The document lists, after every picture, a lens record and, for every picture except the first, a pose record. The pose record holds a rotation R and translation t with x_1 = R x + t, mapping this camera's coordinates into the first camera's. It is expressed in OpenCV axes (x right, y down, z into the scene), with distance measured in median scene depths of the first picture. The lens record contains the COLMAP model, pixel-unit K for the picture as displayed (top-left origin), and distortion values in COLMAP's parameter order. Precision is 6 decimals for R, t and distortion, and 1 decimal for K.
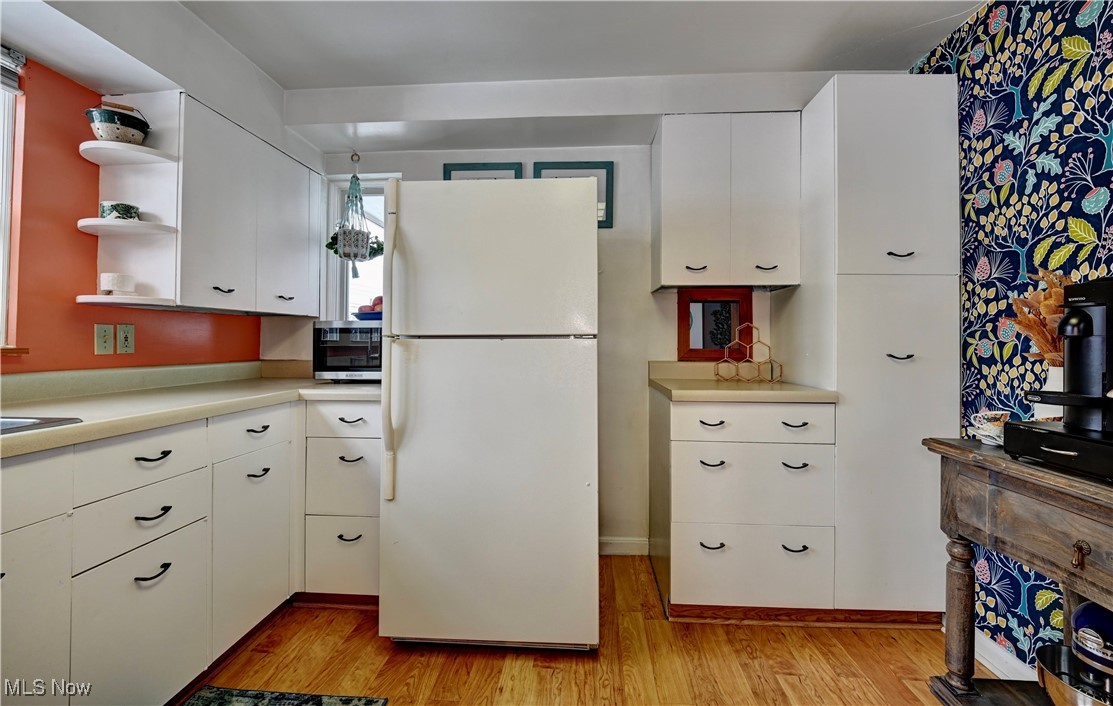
lens RADIAL K [[460.7, 0, 561.5], [0, 460.7, 334.9], [0, 0, 1]] dist [-0.012267, -0.000610]
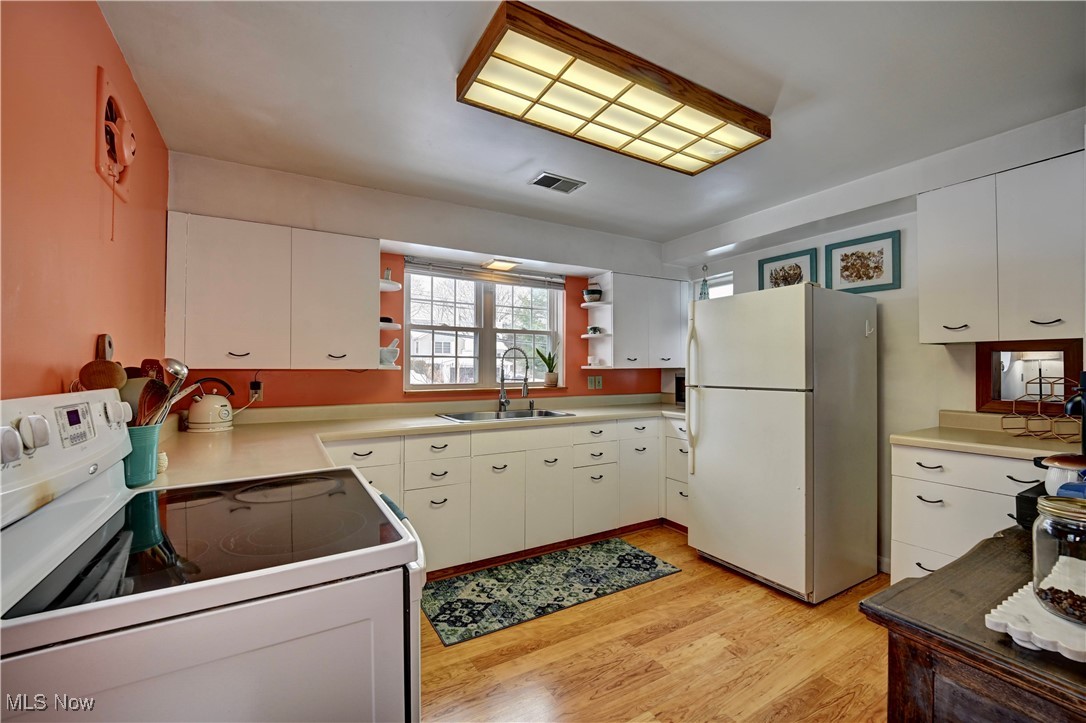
lens RADIAL K [[448.0, 0, 541.1], [0, 448.0, 362.6], [0, 0, 1]] dist [-0.012523, -0.001297]
pose [[0.553916, -0.011657, -0.832491, 0.755777], [0.016018, 0.999866, -0.003343, -0.089671], [0.832418, -0.011483, 0.554029, -0.481838]]
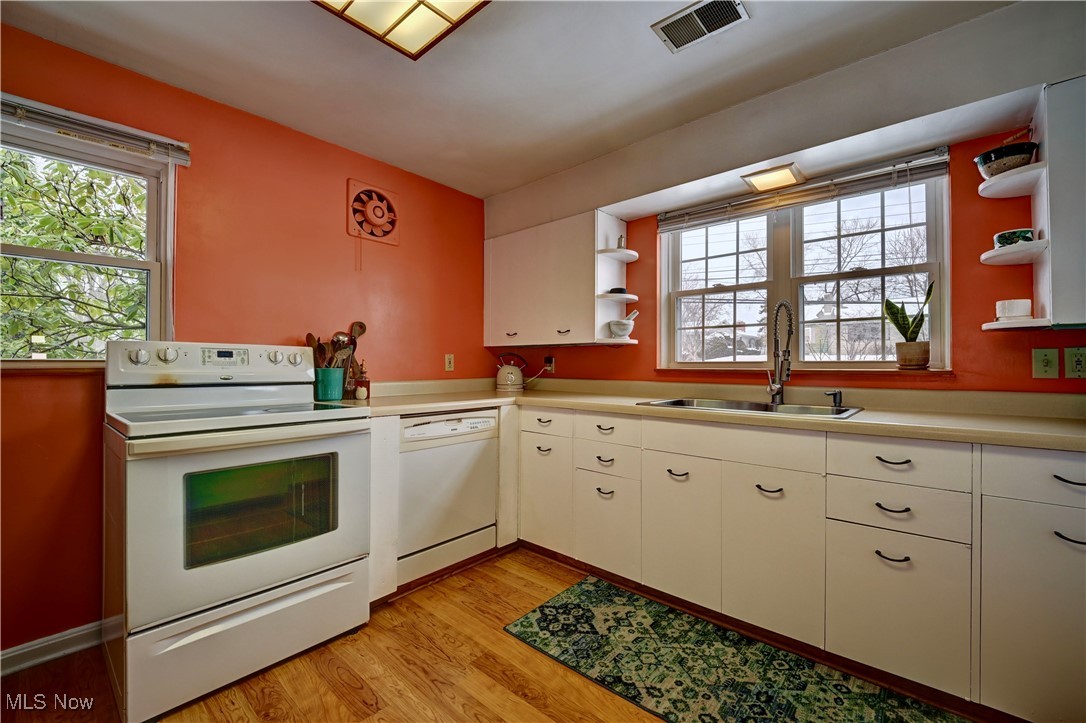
lens RADIAL K [[448.0, 0, 543.3], [0, 448.0, 361.1], [0, 0, 1]] dist [-0.012523, -0.001297]
pose [[-0.620185, -0.006727, -0.784427, 0.439430], [0.012848, 0.999742, -0.018731, 0.009579], [0.784351, -0.021695, -0.619938, 0.725632]]
